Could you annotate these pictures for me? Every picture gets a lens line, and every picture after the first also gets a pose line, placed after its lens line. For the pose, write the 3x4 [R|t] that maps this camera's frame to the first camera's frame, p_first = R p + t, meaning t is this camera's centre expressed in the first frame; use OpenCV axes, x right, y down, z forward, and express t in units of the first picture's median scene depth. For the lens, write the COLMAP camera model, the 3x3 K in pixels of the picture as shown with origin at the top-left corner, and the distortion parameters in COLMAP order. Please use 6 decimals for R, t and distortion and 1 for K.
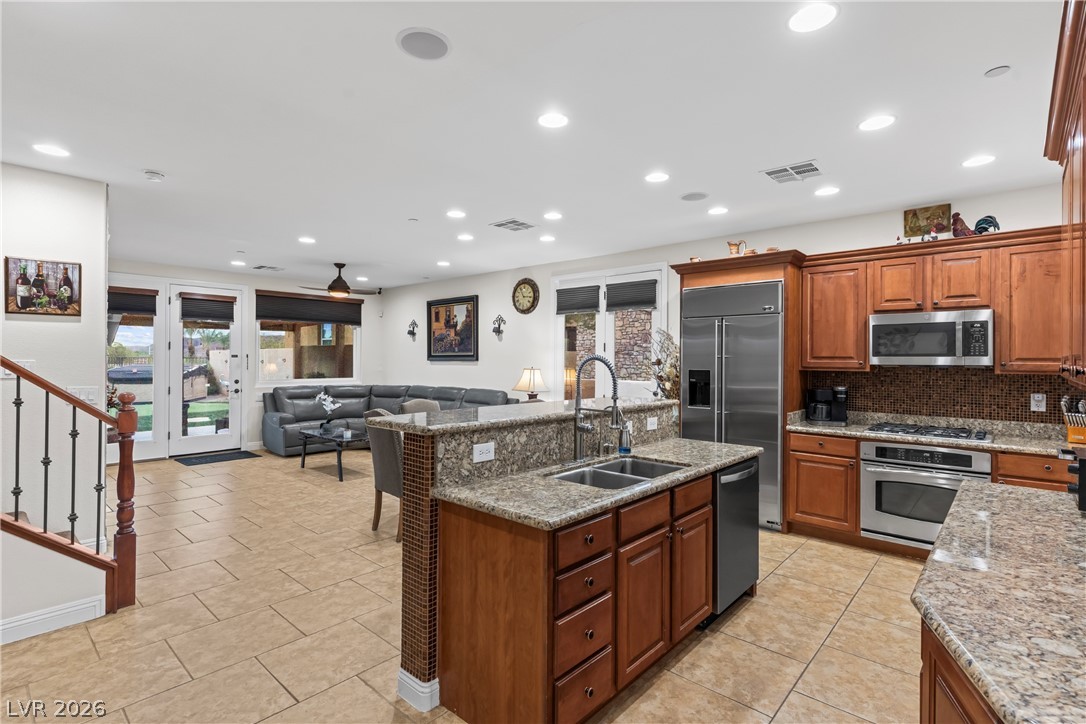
lens RADIAL K [[519.3, 0, 547.3], [0, 519.3, 359.9], [0, 0, 1]] dist [0.003238, 0.000585]
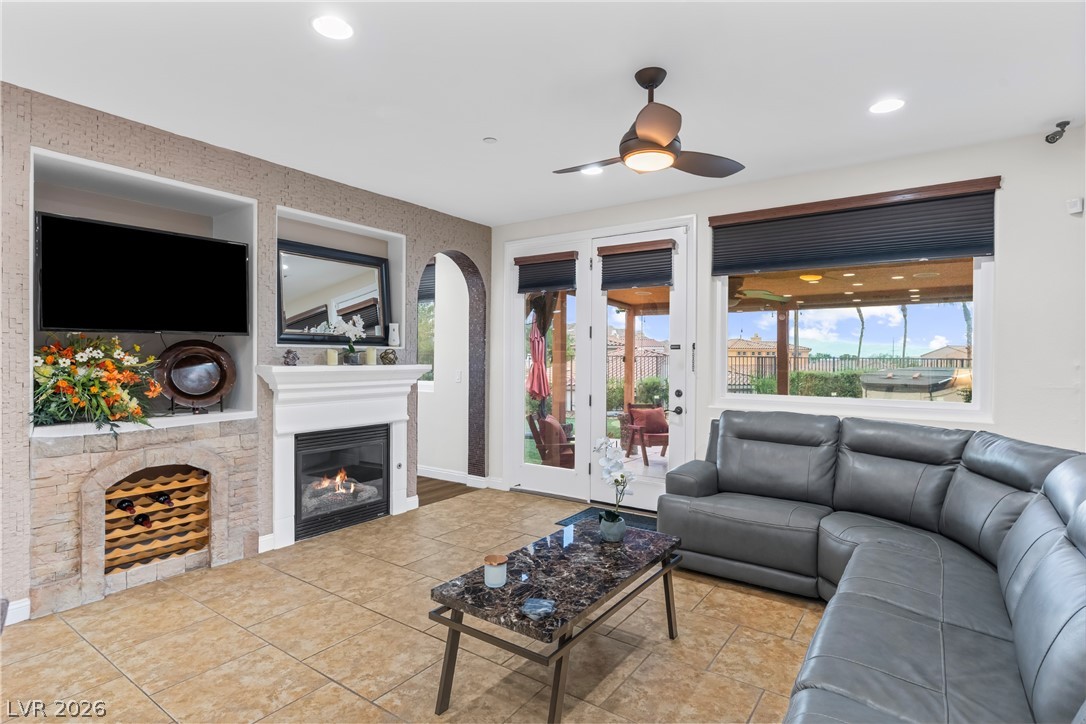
lens RADIAL K [[555.5, 0, 544.6], [0, 555.5, 359.4], [0, 0, 1]] dist [-0.007257, 0.001490]
pose [[0.108970, -0.002721, -0.994041, -0.054868], [-0.007092, 0.999969, -0.003515, 0.015533], [0.994020, 0.007433, 0.108947, 1.378804]]
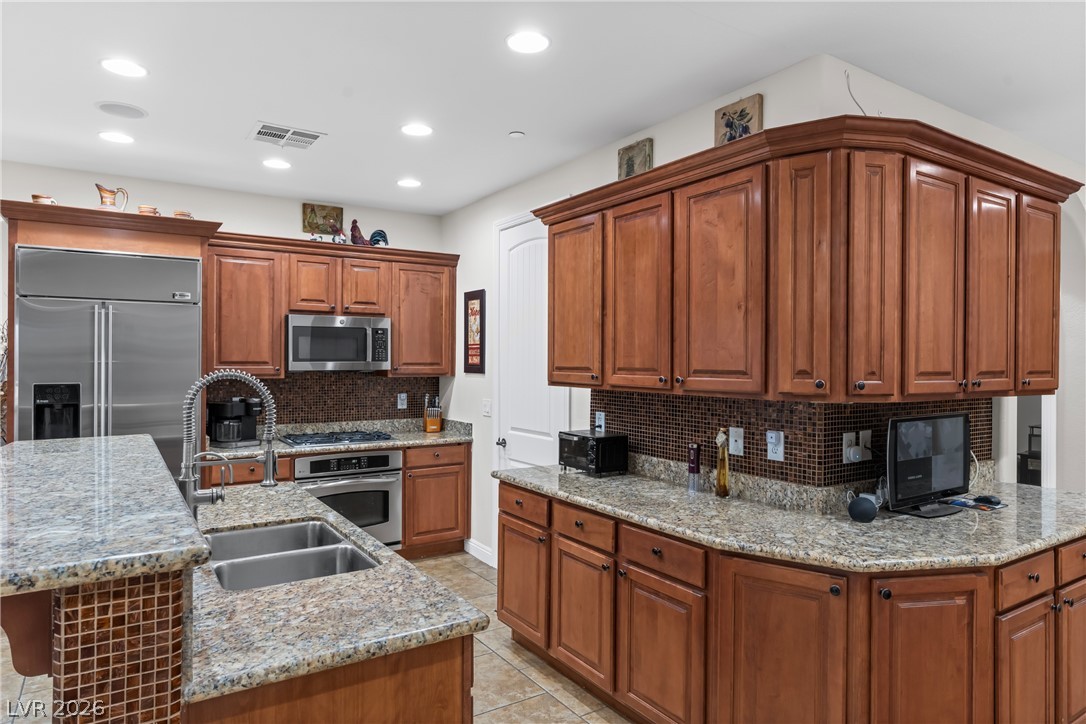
lens RADIAL K [[665.1, 0, 539.7], [0, 665.1, 360.3], [0, 0, 1]] dist [-0.004485, 0.000903]
pose [[0.269041, -0.006126, 0.963109, -0.318944], [-0.001734, 0.999975, 0.006845, -0.015439], [-0.963127, -0.003512, 0.269024, 0.262193]]
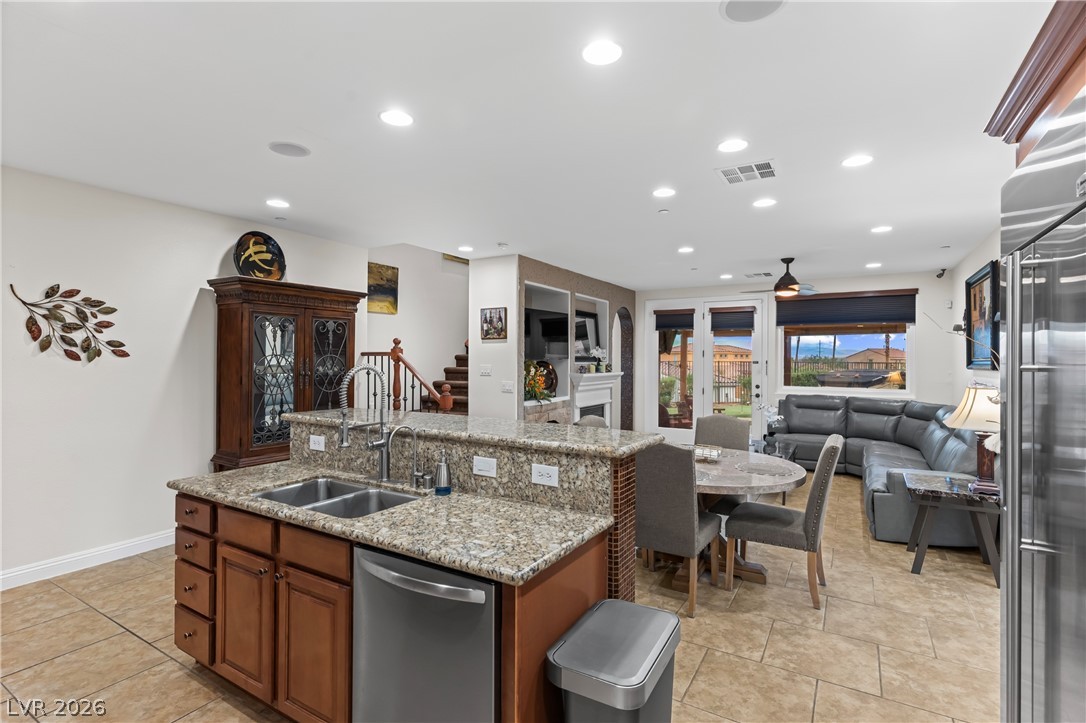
lens RADIAL K [[519.3, 0, 545.8], [0, 519.3, 358.9], [0, 0, 1]] dist [0.003238, 0.000585]
pose [[0.185510, -0.005268, -0.982628, 0.610577], [-0.006232, 0.999959, -0.006537, -0.008372], [0.982623, 0.007337, 0.185470, 0.670224]]
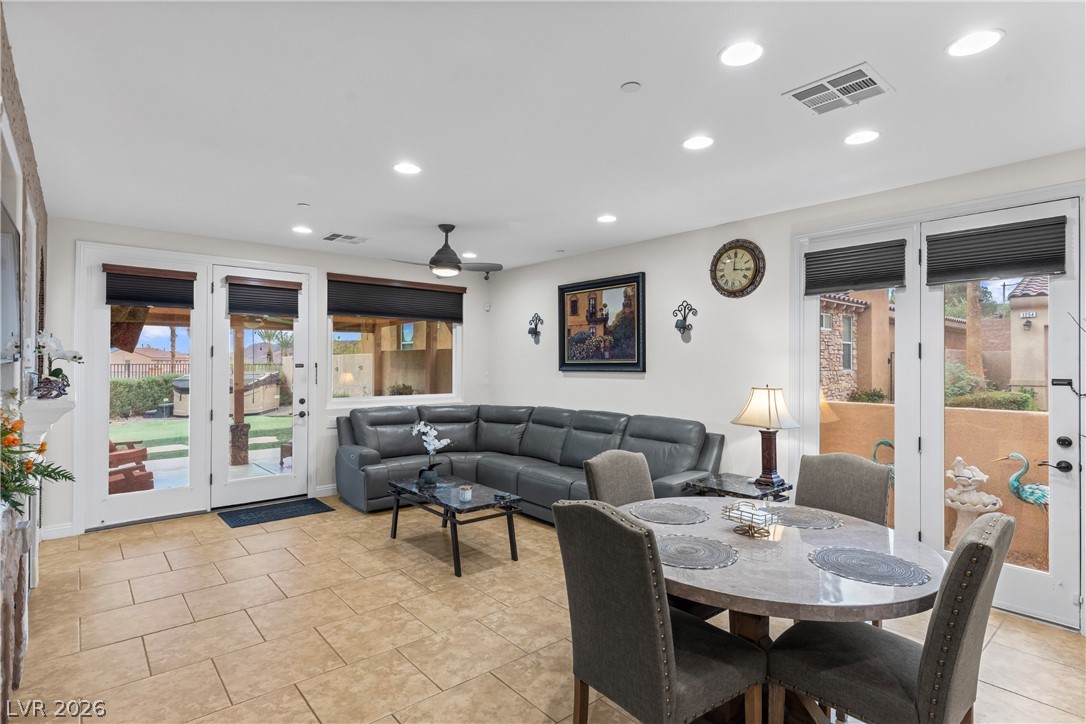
lens RADIAL K [[548.0, 0, 548.7], [0, 548.0, 360.0], [0, 0, 1]] dist [0.004202, 0.001112]
pose [[0.991124, -0.003025, -0.132903, -0.279884], [0.002002, 0.999967, -0.007827, -0.014749], [0.132923, 0.007491, 0.991098, 0.516606]]
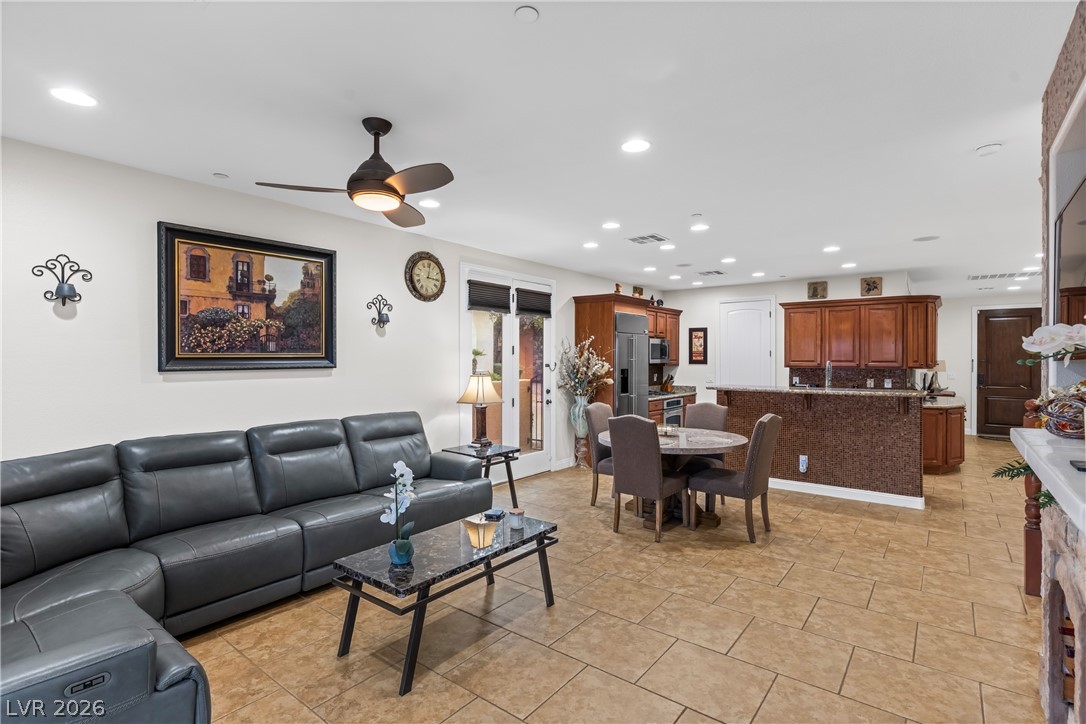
lens RADIAL K [[519.3, 0, 540.6], [0, 519.3, 359.4], [0, 0, 1]] dist [0.003238, 0.000585]
pose [[-0.059726, -0.009345, 0.998171, -1.225747], [0.000415, 0.999956, 0.009387, -0.022263], [-0.998215, 0.000974, -0.059719, 1.399414]]
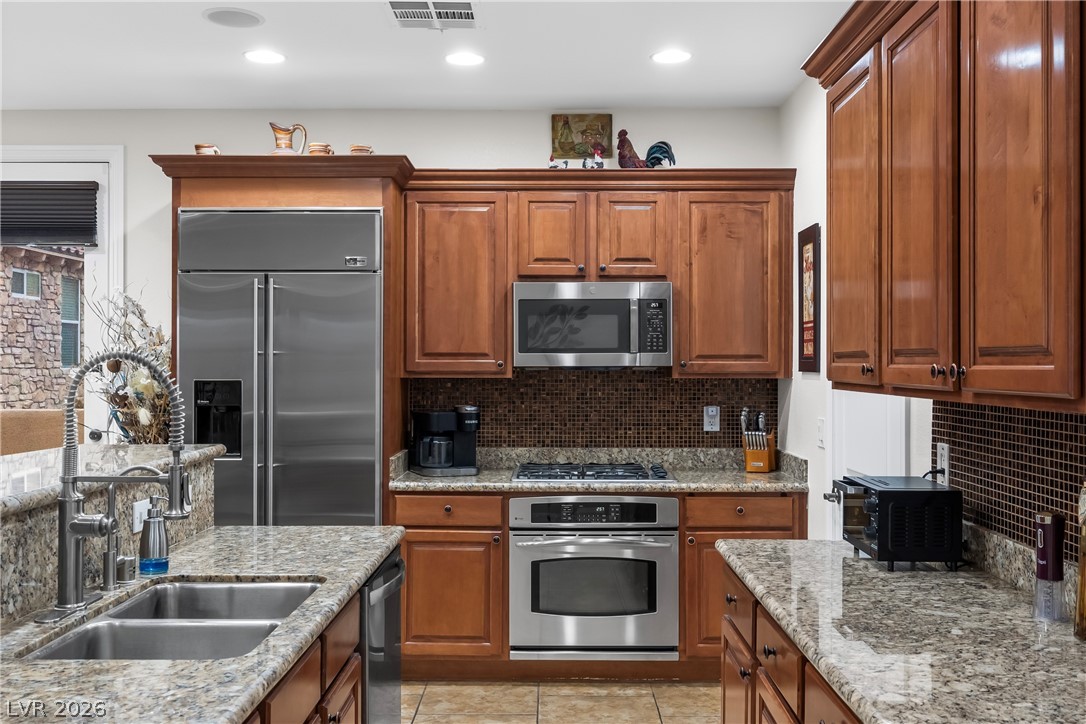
lens RADIAL K [[1036.6, 0, 542.7], [0, 1036.6, 358.9], [0, 0, 1]] dist [-0.001185, 0.000000]
pose [[0.753206, -0.002639, 0.657779, -0.116985], [0.003948, 0.999992, -0.000508, 0.001155], [-0.657773, 0.002980, 0.753210, 0.085642]]
